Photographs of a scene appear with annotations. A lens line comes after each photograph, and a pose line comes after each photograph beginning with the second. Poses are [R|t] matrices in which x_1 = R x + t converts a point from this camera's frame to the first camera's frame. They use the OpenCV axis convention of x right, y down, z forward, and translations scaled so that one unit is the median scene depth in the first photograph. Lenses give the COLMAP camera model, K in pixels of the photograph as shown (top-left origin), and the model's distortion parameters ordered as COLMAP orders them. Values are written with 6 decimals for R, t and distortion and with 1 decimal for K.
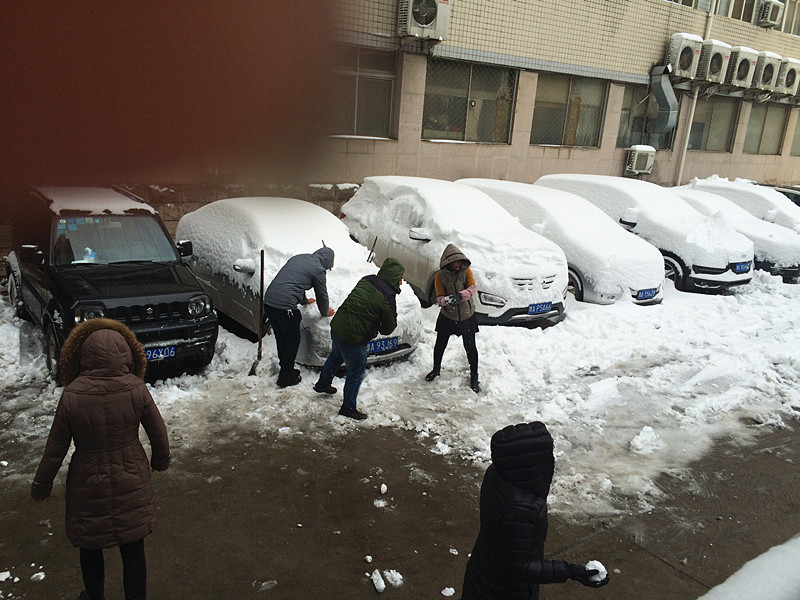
lens RADIAL K [[680.6, 0, 396.4], [0, 680.6, 301.0], [0, 0, 1]] dist [0.088511, -0.109449]
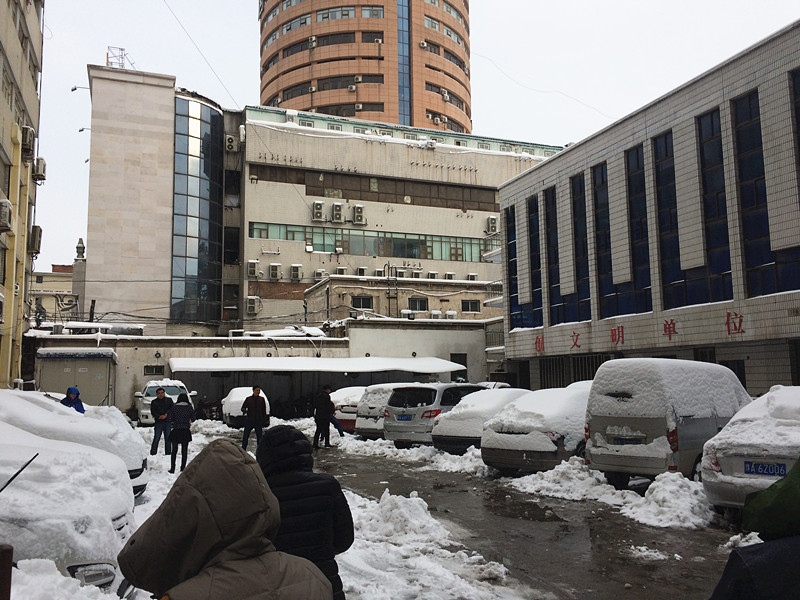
lens RADIAL K [[680.6, 0, 396.4], [0, 680.6, 301.0], [0, 0, 1]] dist [0.088511, -0.109449]
pose [[0.282204, 0.036971, 0.958642, -0.179151], [0.287800, 0.949970, -0.121359, -0.042544], [-0.915168, 0.310145, 0.257445, 0.409541]]
